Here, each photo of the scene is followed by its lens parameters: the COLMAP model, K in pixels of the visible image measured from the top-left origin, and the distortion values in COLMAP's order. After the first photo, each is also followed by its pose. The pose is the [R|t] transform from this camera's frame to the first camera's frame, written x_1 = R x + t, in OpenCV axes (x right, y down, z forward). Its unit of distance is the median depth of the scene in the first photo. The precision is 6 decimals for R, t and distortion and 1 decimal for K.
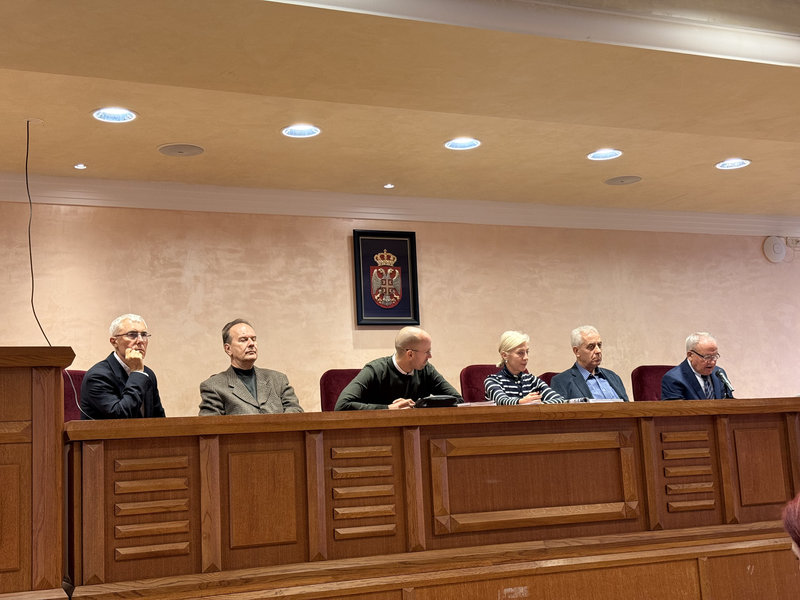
lens RADIAL K [[1087.1, 0, 401.4], [0, 1087.1, 298.9], [0, 0, 1]] dist [0.045687, 0.000000]
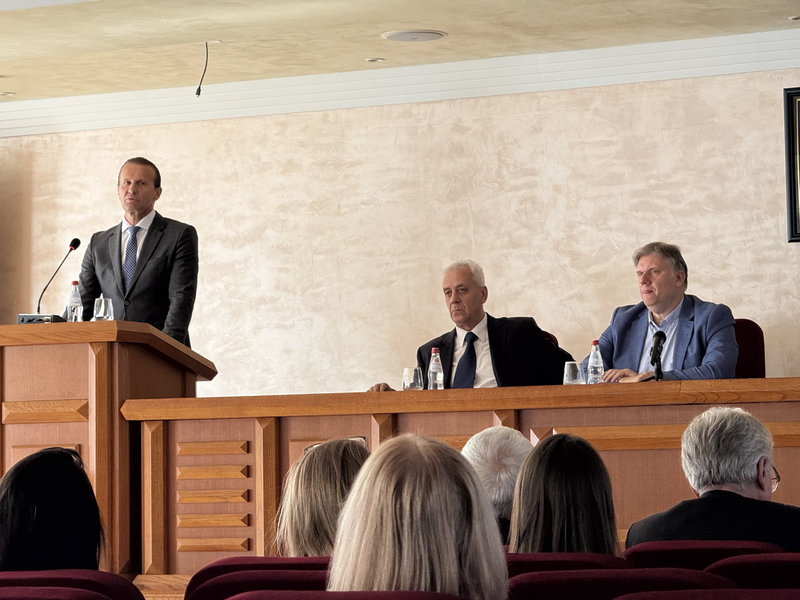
lens RADIAL K [[2771.9, 0, 397.6], [0, 2771.9, 303.1], [0, 0, 1]] dist [0.244422, 0.000000]
pose [[0.613428, -0.010435, -0.789681, 1.130252], [0.092309, 0.994006, 0.058572, -0.058196], [0.784337, -0.108825, 0.610715, -0.171163]]
